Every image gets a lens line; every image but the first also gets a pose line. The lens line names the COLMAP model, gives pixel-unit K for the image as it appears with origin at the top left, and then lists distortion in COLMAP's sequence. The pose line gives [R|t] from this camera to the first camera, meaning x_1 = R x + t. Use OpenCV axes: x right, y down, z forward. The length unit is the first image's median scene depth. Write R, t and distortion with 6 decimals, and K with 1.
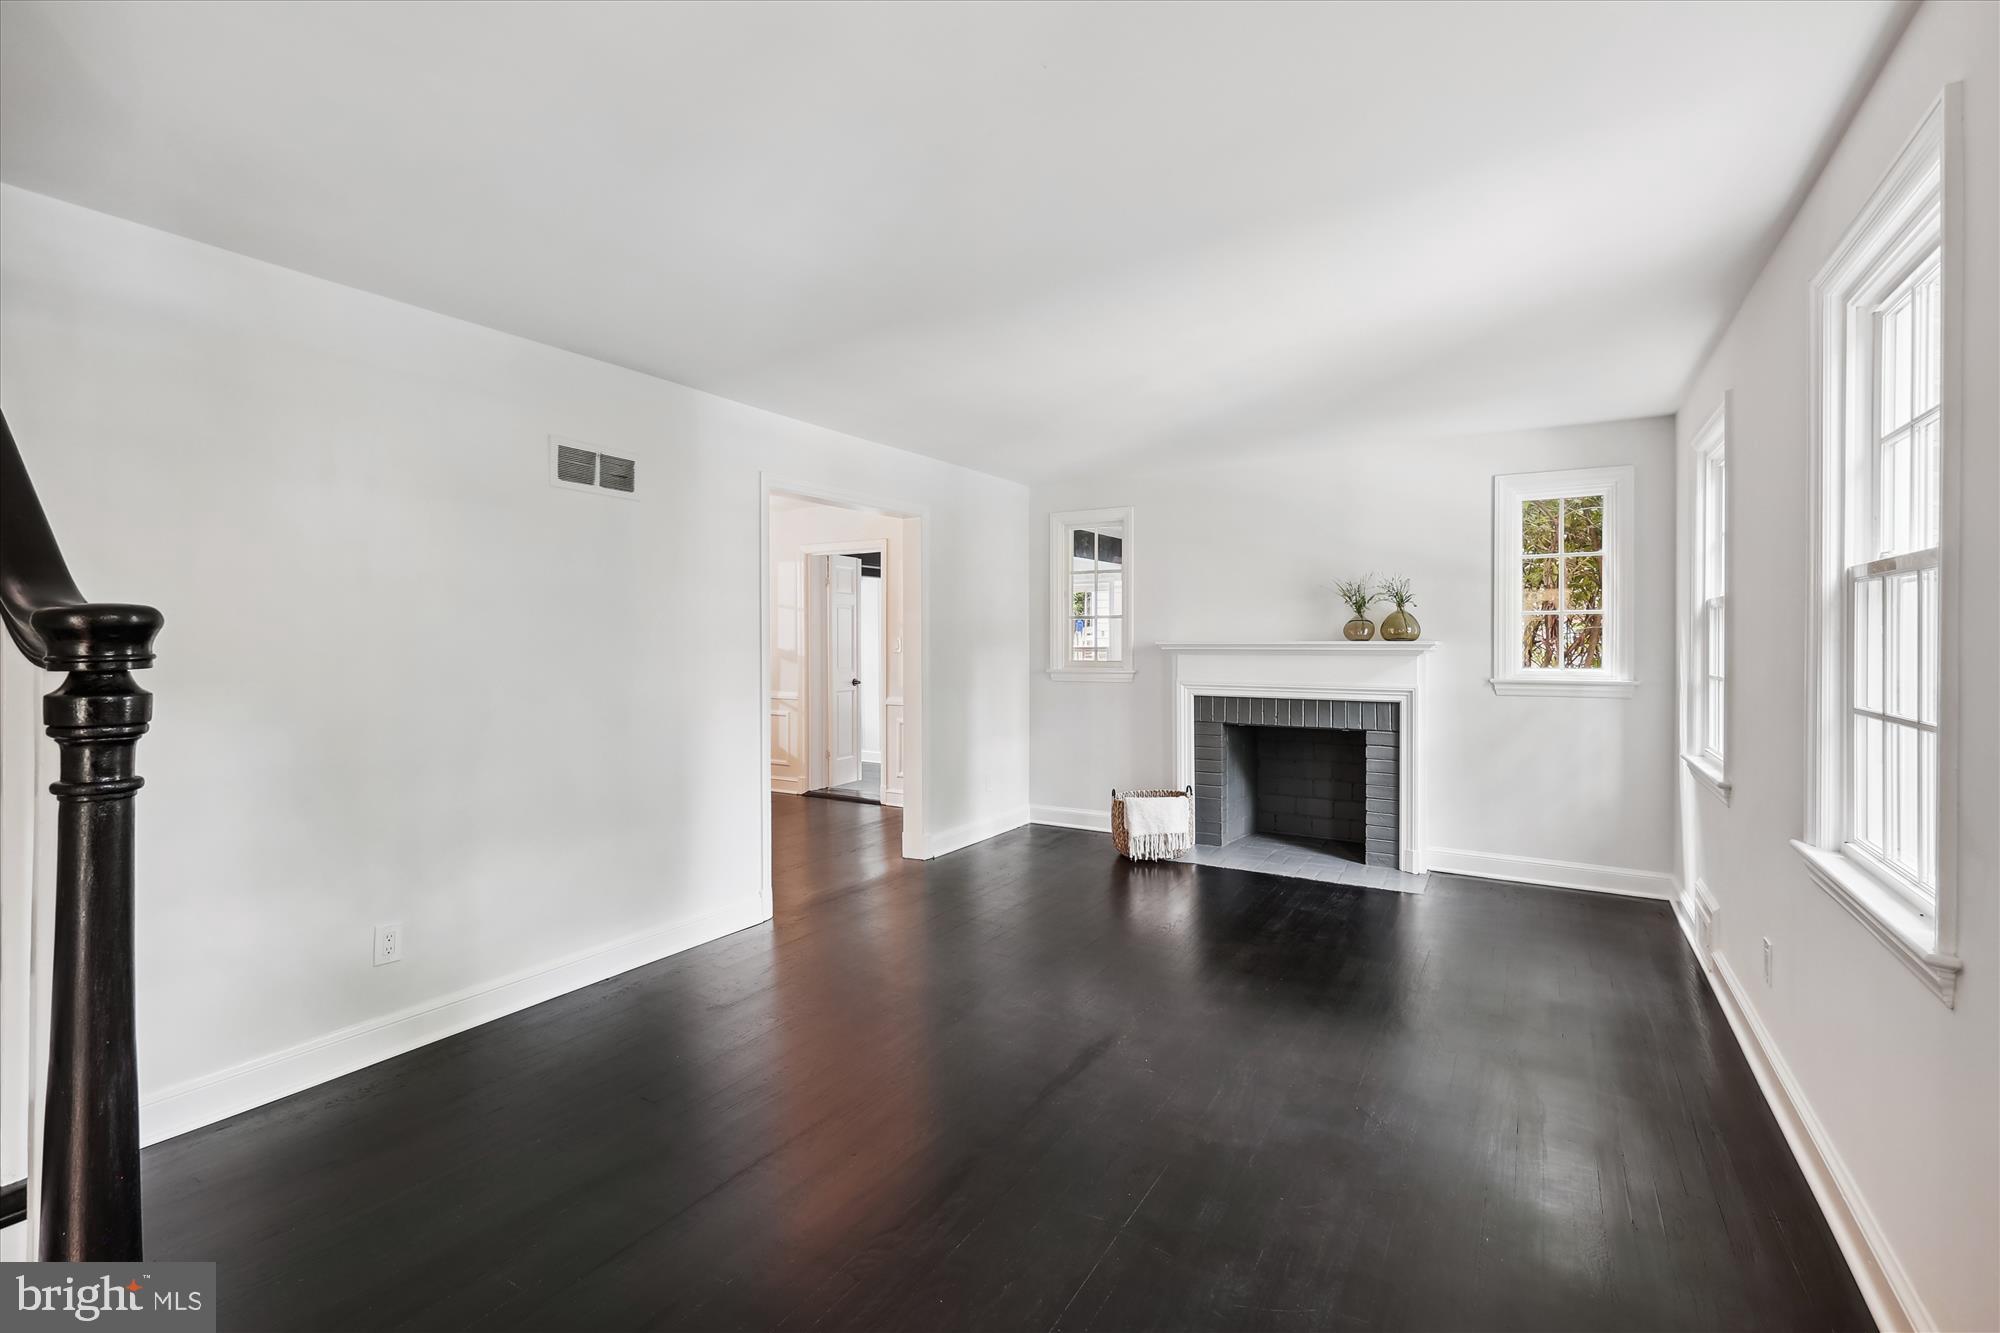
lens RADIAL K [[879.9, 0, 992.0], [0, 879.9, 645.1], [0, 0, 1]] dist [0.001921, -0.000172]
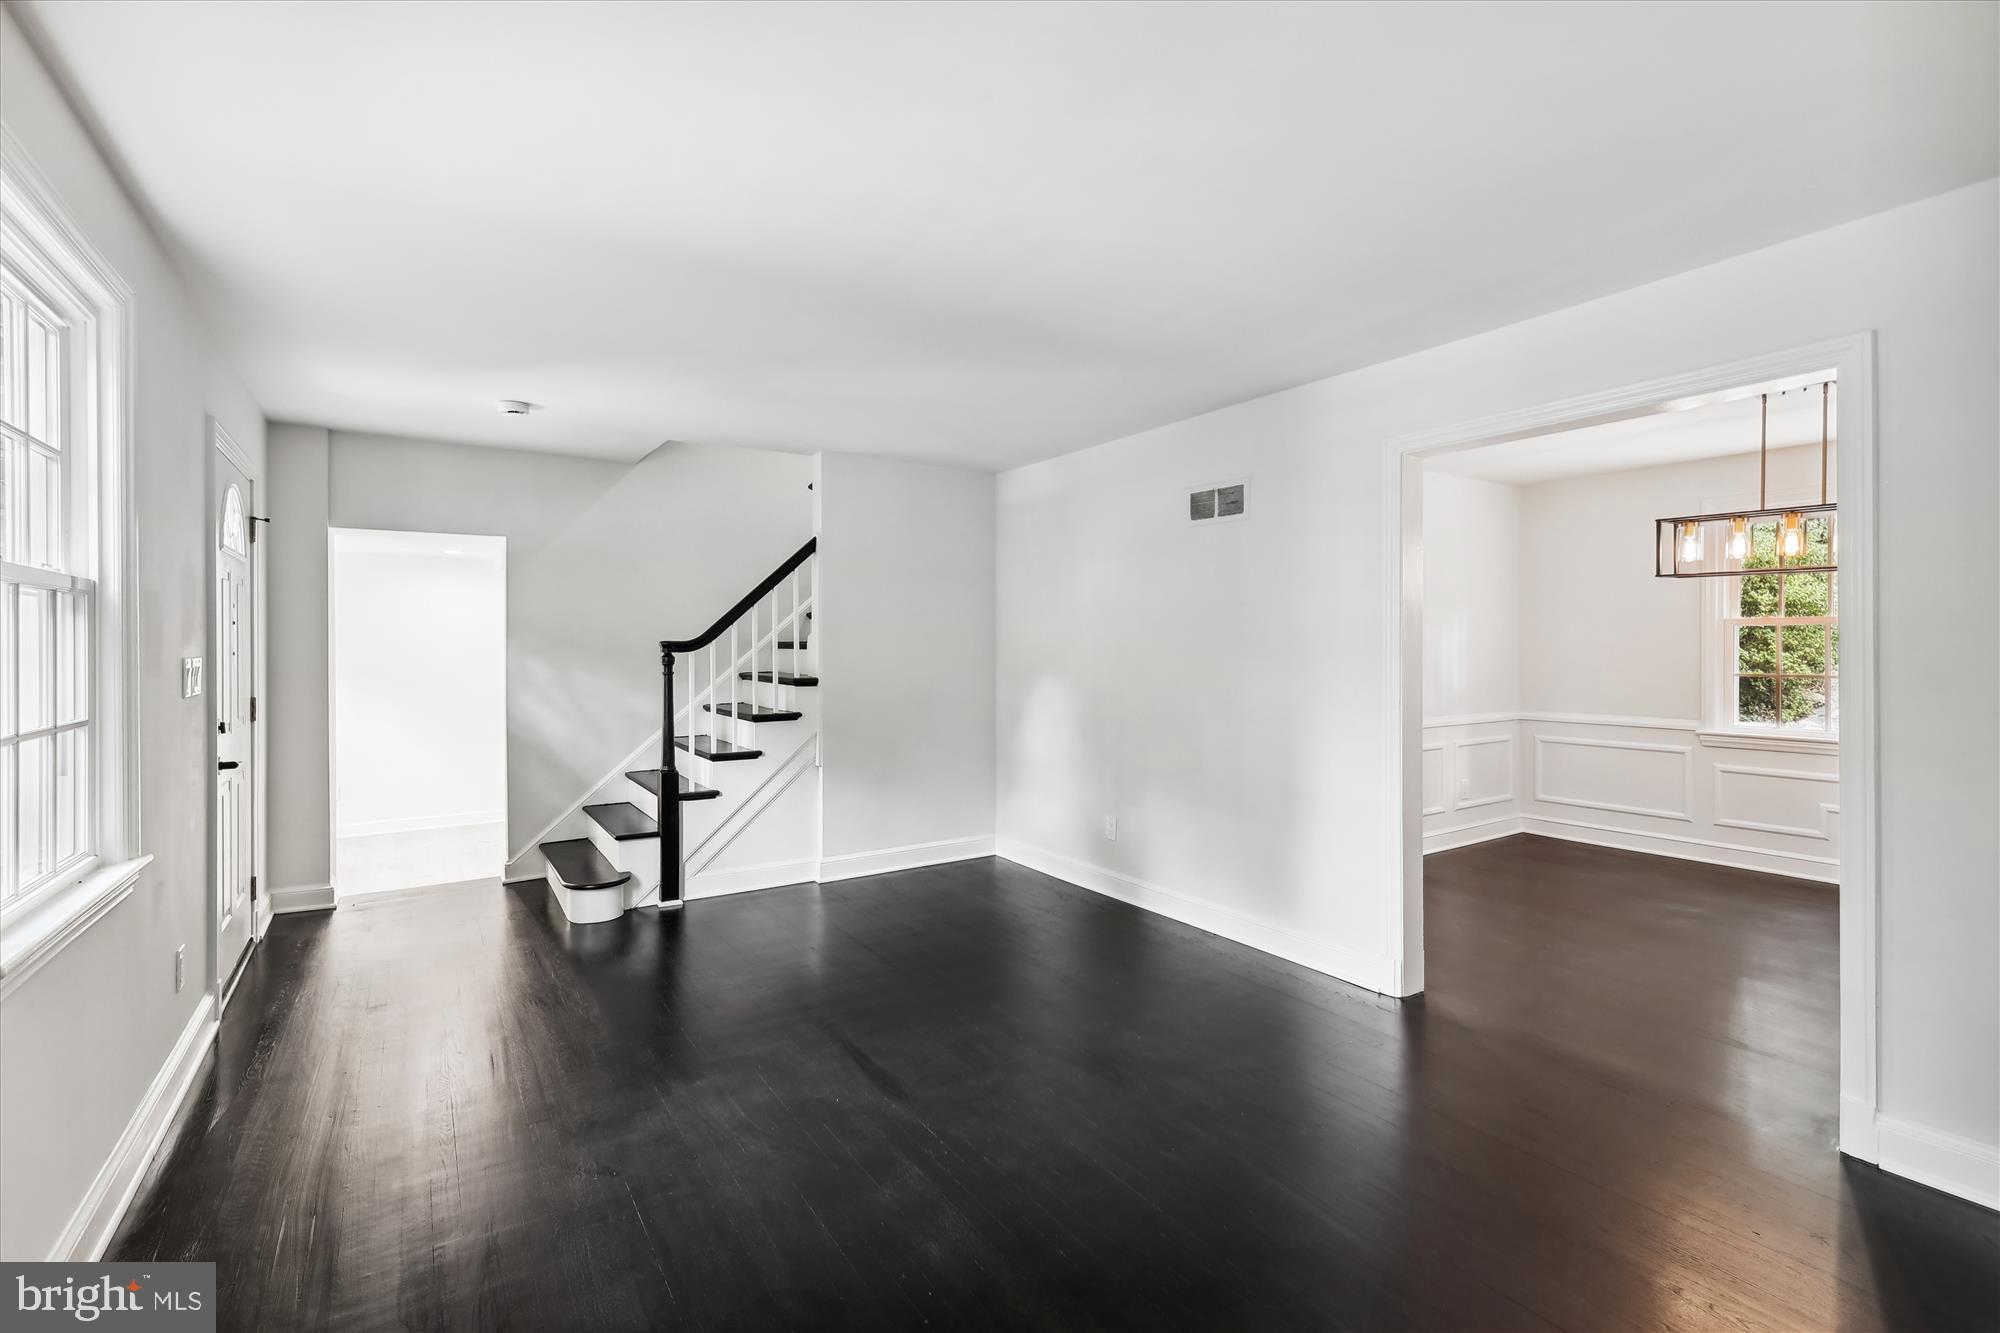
lens RADIAL K [[879.9, 0, 1001.7], [0, 879.9, 653.0], [0, 0, 1]] dist [0.001921, -0.000172]
pose [[-0.404534, 0.009529, -0.914473, 0.770998], [-0.001821, 0.999935, 0.011225, -0.010246], [0.914521, 0.006206, -0.404490, 1.238984]]
